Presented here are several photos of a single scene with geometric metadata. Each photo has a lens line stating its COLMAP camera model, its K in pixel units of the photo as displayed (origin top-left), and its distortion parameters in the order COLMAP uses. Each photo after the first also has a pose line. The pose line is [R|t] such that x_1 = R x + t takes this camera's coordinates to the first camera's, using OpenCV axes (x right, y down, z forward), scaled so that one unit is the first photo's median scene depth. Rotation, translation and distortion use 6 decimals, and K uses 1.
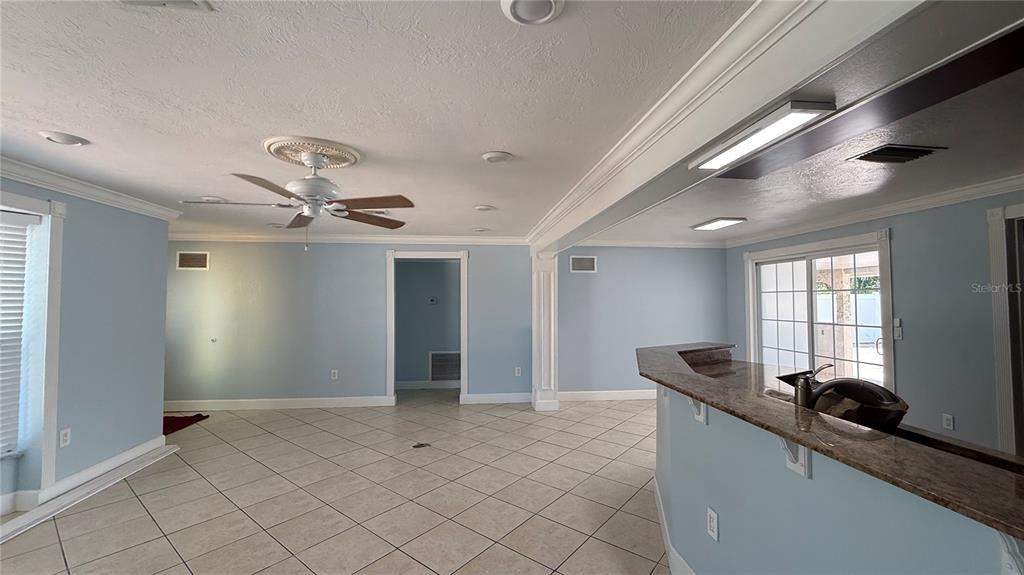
lens RADIAL K [[413.6, 0, 512.0], [0, 413.6, 287.5], [0, 0, 1]] dist [-0.000160, 0.000059]
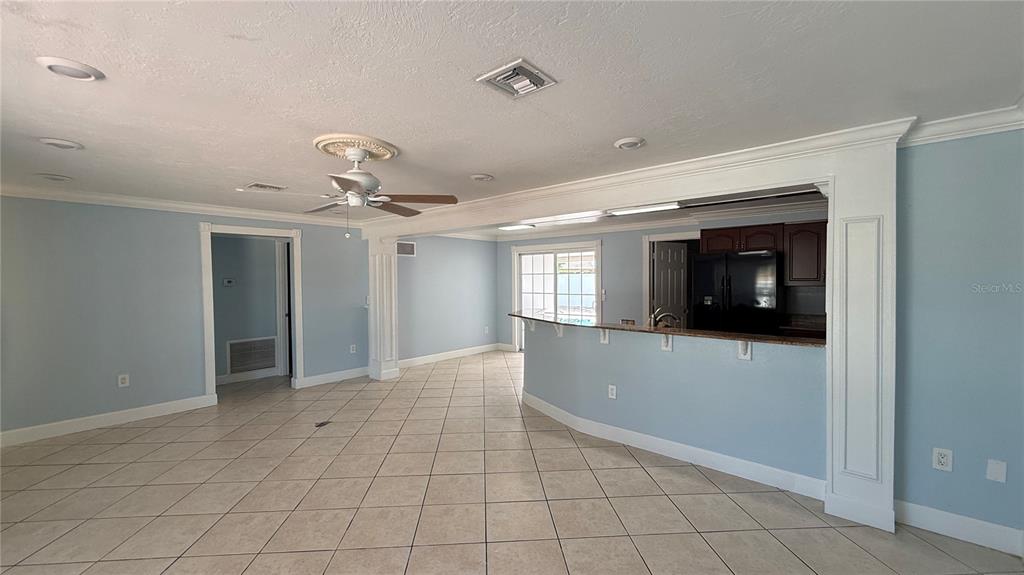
lens RADIAL K [[413.6, 0, 512.0], [0, 413.6, 287.5], [0, 0, 1]] dist [-0.000160, 0.000059]
pose [[0.728286, -0.018488, 0.685024, -0.421118], [-0.015861, 0.998913, 0.043822, -0.005261], [-0.685090, -0.042780, 0.727202, -0.036116]]
